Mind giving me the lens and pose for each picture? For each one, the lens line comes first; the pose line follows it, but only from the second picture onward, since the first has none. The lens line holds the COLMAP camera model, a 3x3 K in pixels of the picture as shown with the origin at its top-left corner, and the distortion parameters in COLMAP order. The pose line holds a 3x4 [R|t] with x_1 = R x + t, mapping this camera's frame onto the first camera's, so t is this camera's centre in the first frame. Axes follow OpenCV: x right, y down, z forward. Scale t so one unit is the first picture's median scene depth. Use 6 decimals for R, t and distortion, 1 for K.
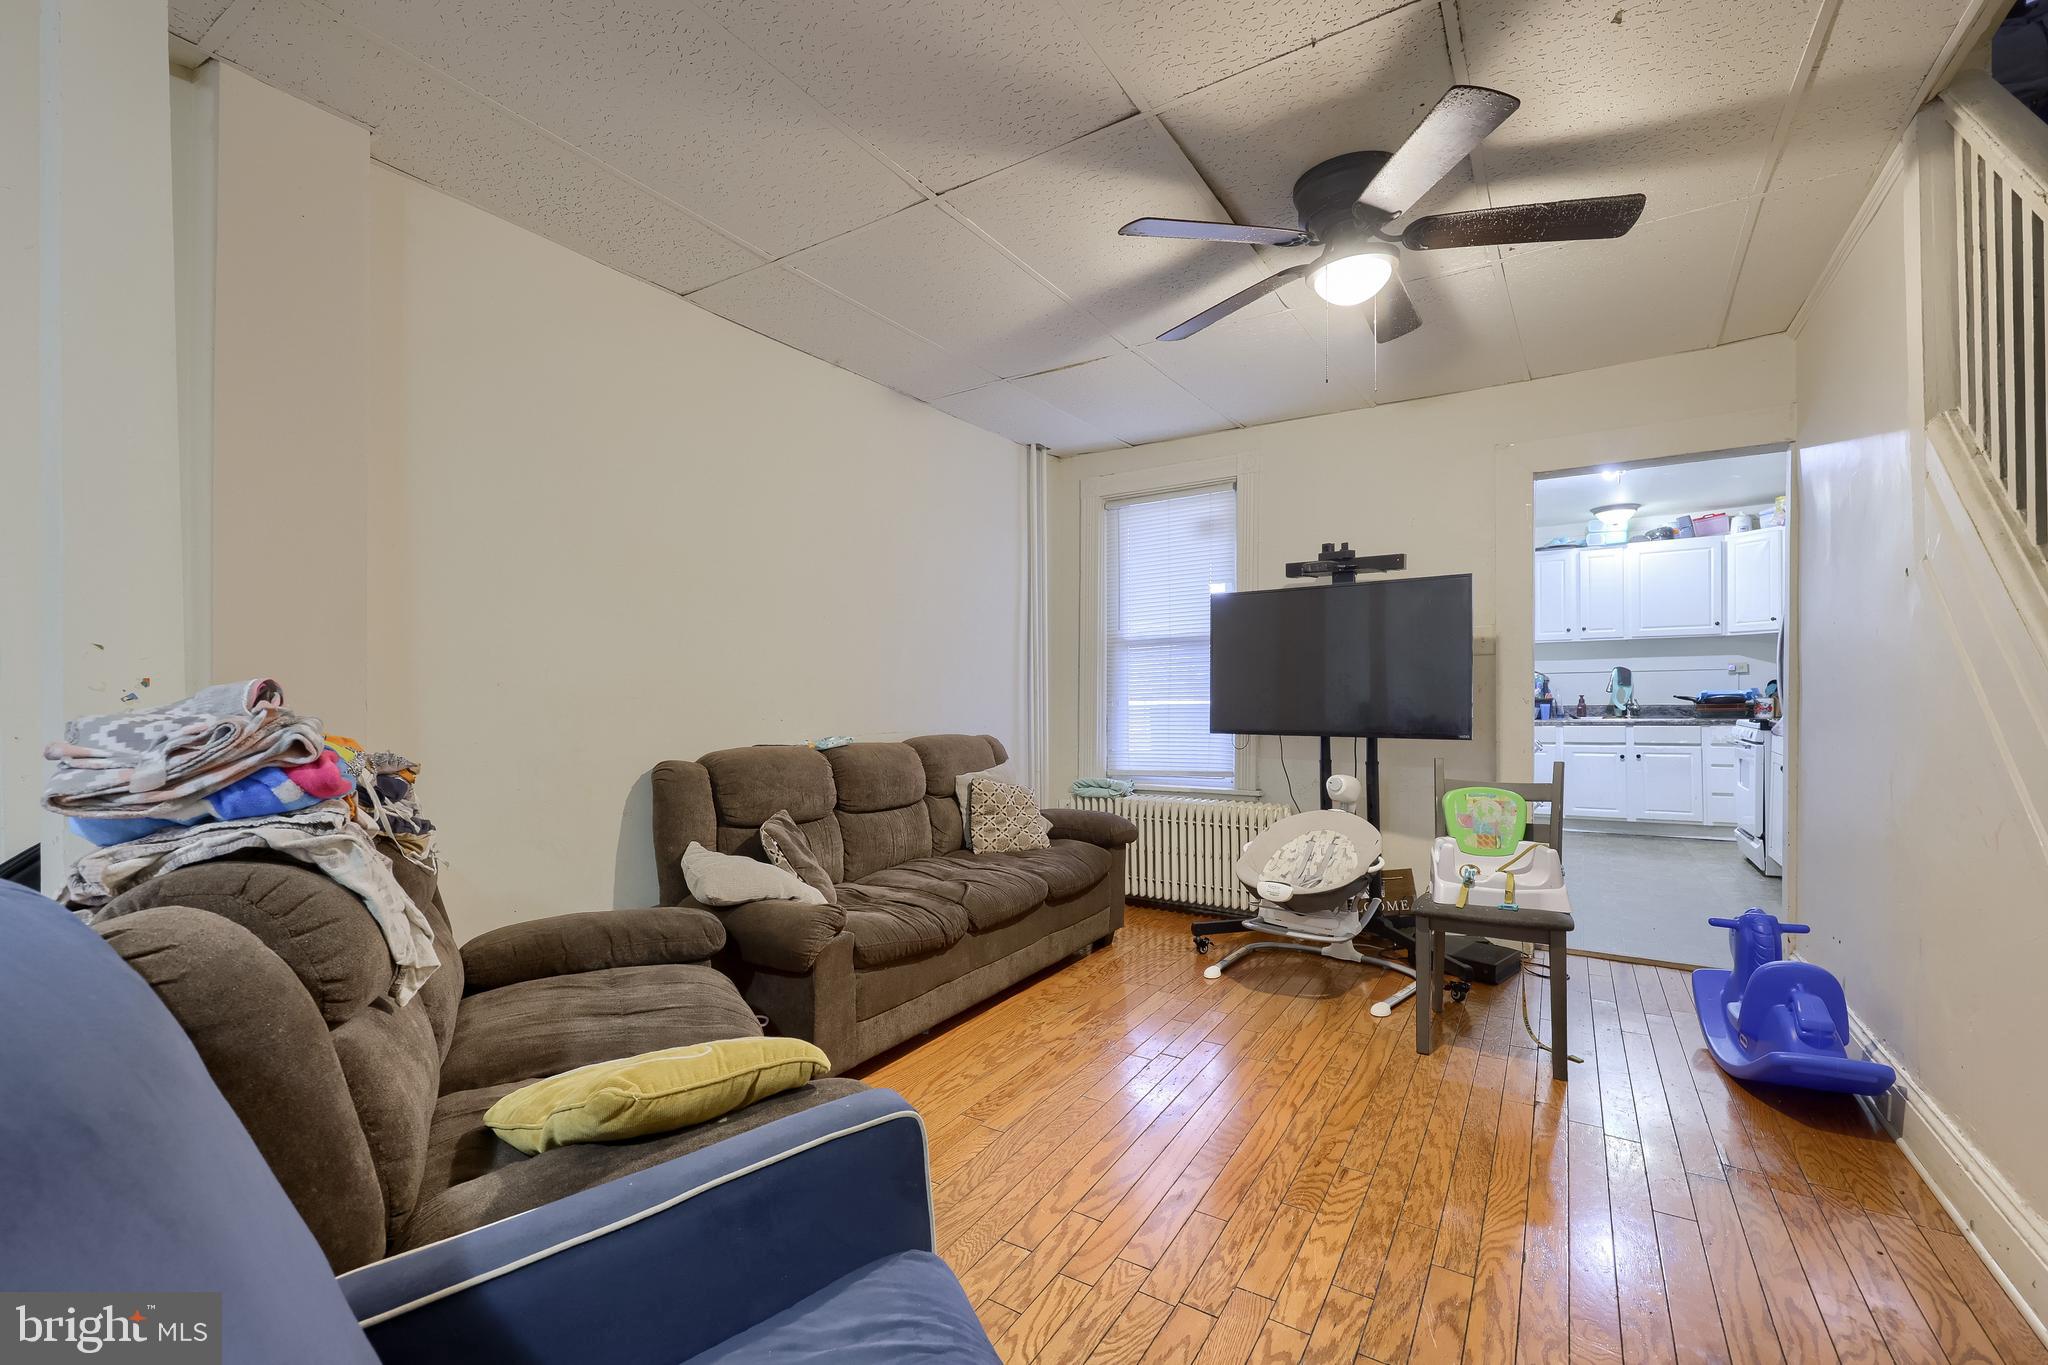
lens RADIAL K [[870.2, 0, 1016.5], [0, 870.2, 698.8], [0, 0, 1]] dist [-0.000617, -0.000310]
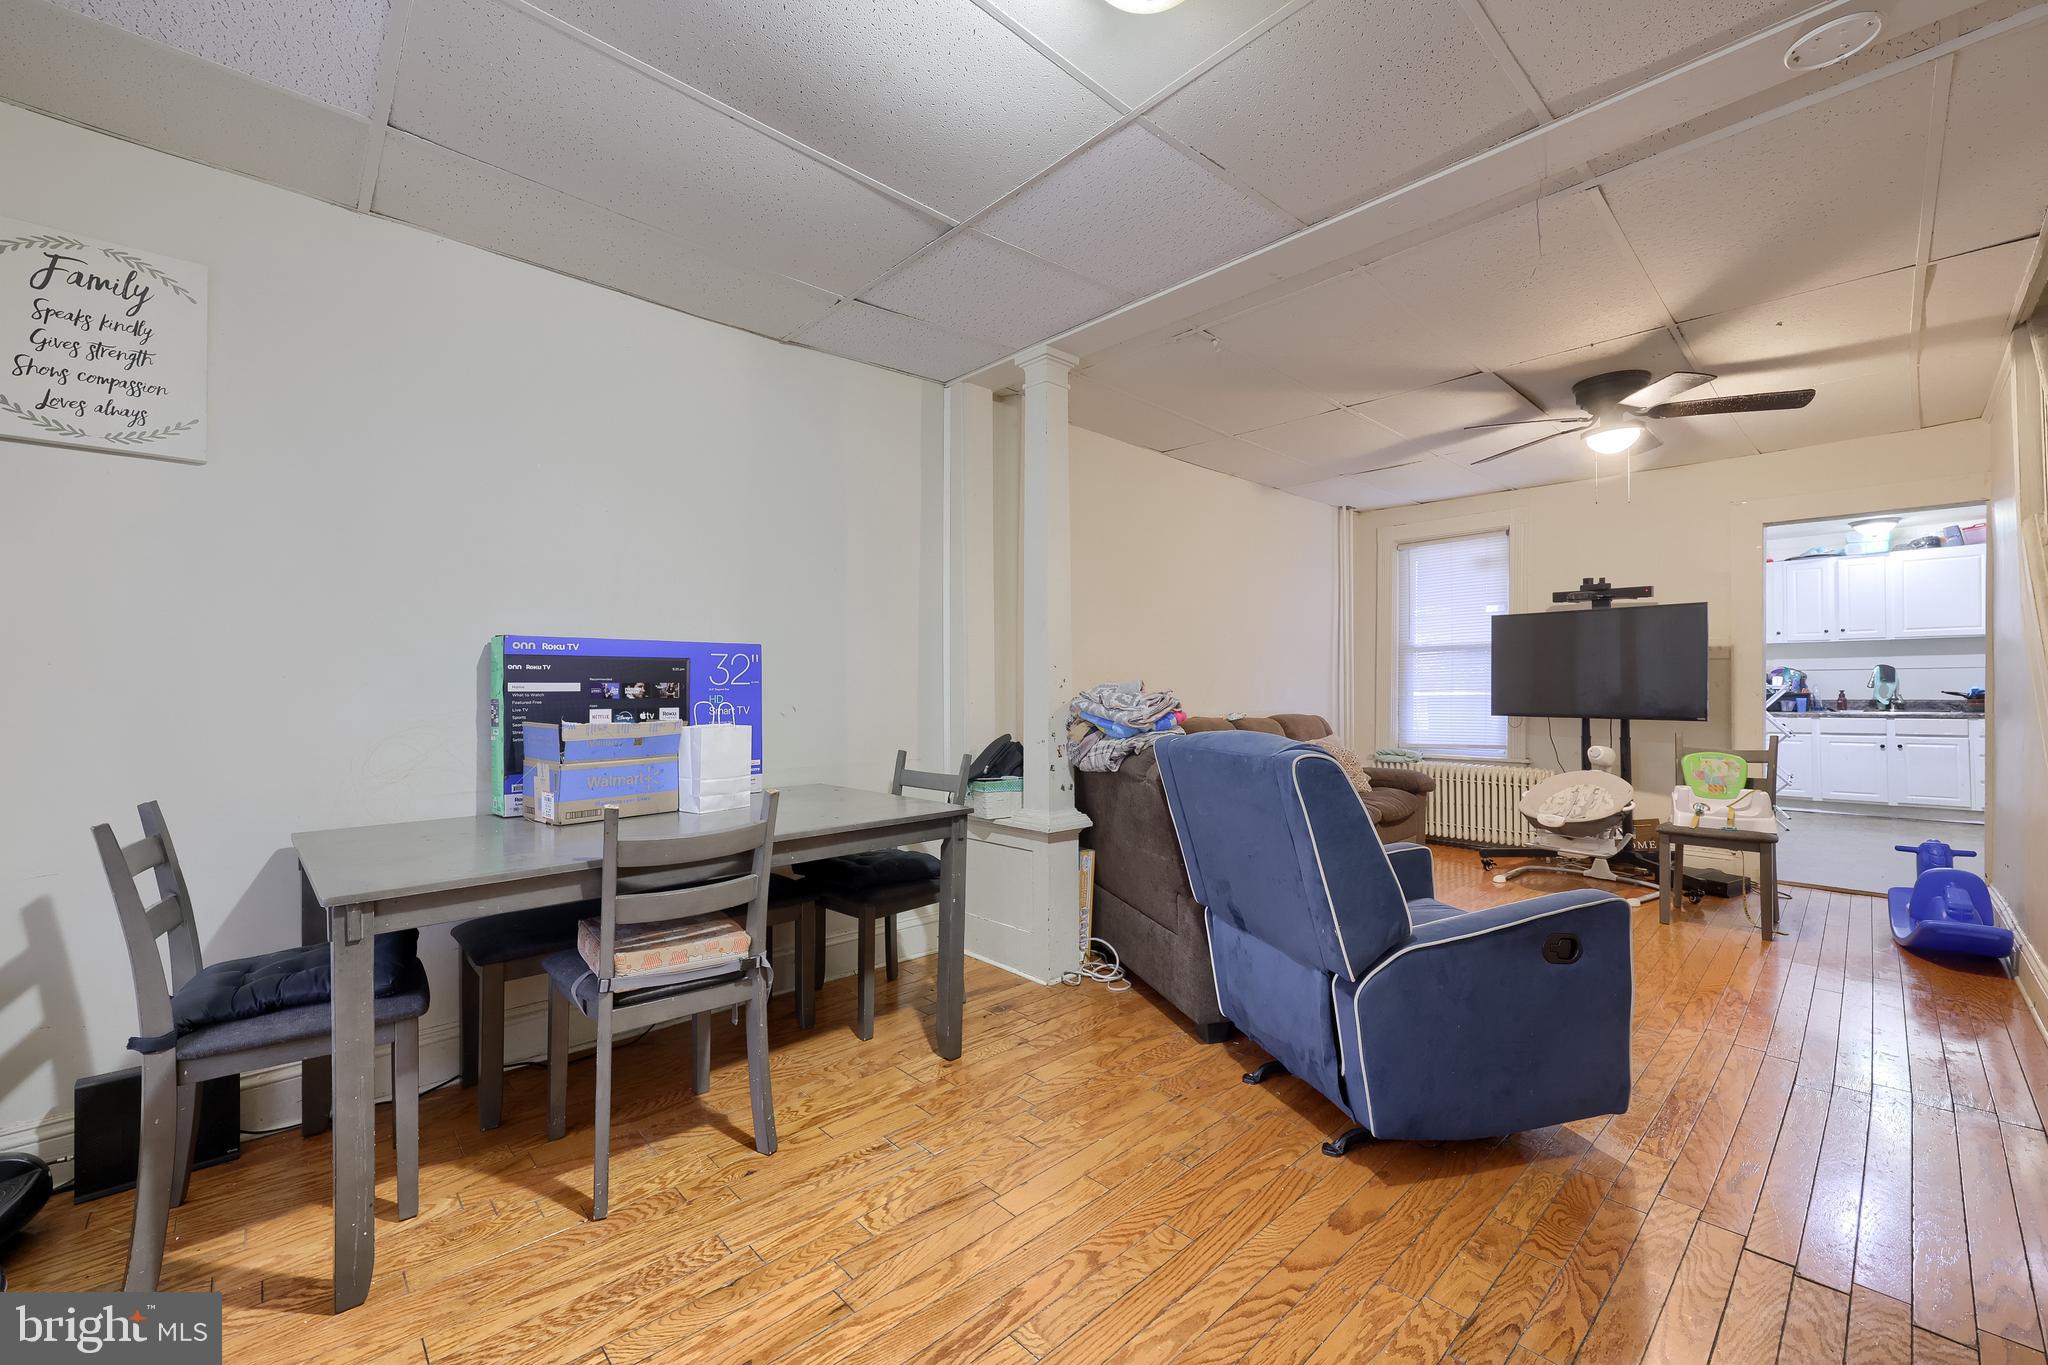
lens RADIAL K [[817.5, 0, 1024.0], [0, 817.5, 682.5], [0, 0, 1]] dist [-0.000836, -0.000340]
pose [[0.970932, 0.004613, -0.239310, -0.200827], [-0.006806, 0.999942, -0.008339, 0.003089], [0.239258, 0.009726, 0.970907, -0.472514]]
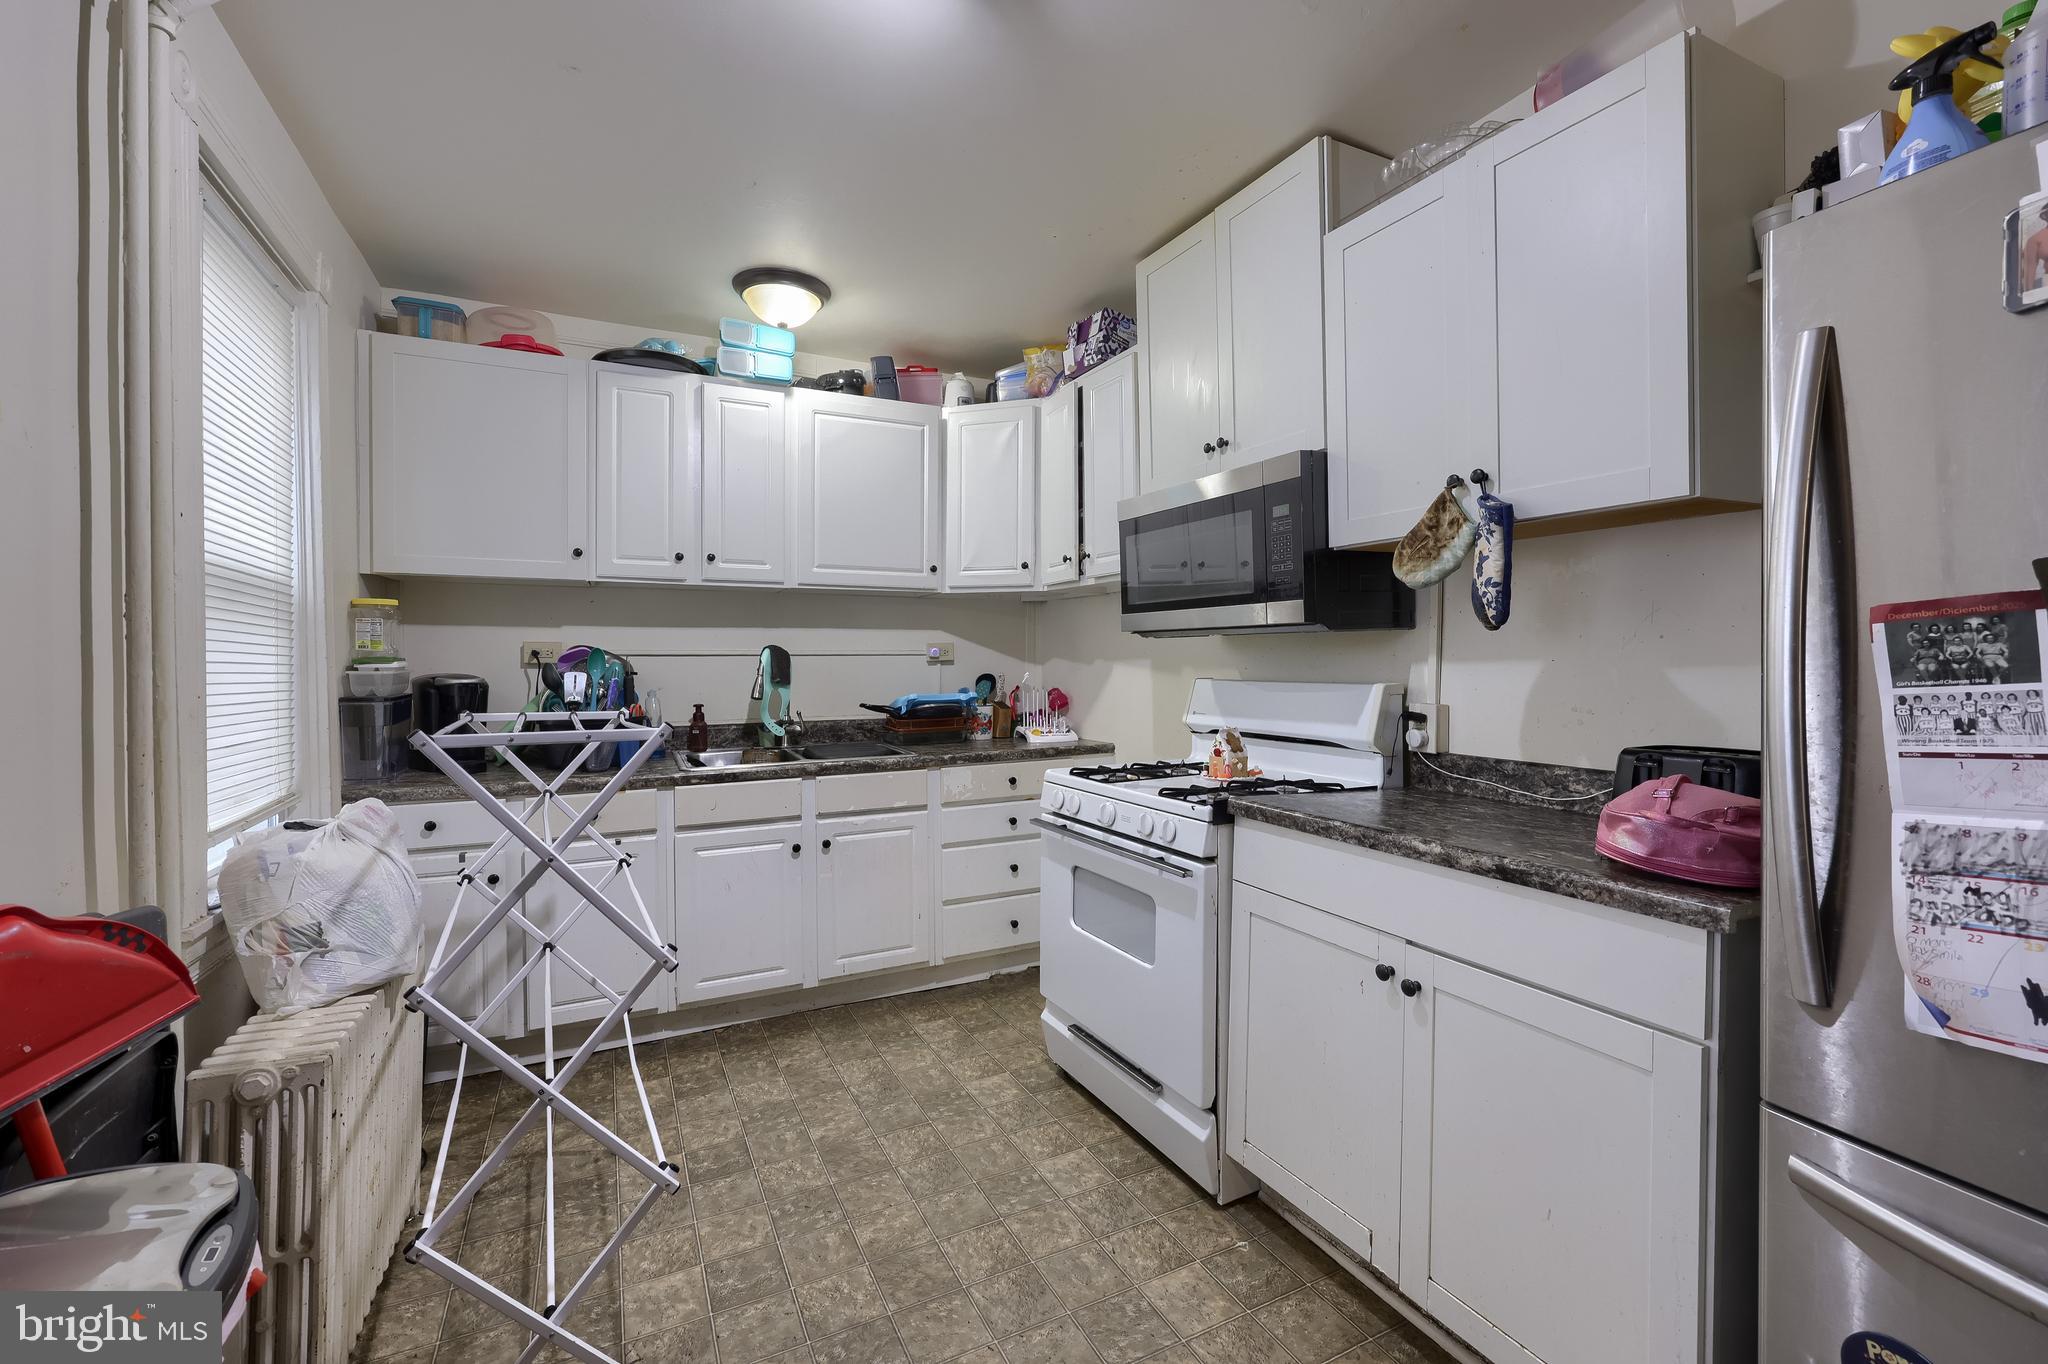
lens RADIAL K [[848.1, 0, 1026.0], [0, 848.1, 665.7], [0, 0, 1]] dist [-0.001472, -0.000446]
pose [[0.510296, 0.006767, 0.859972, 0.680446], [0.000482, 0.999967, -0.008154, -0.040397], [-0.859998, 0.004575, 0.510276, 1.202235]]
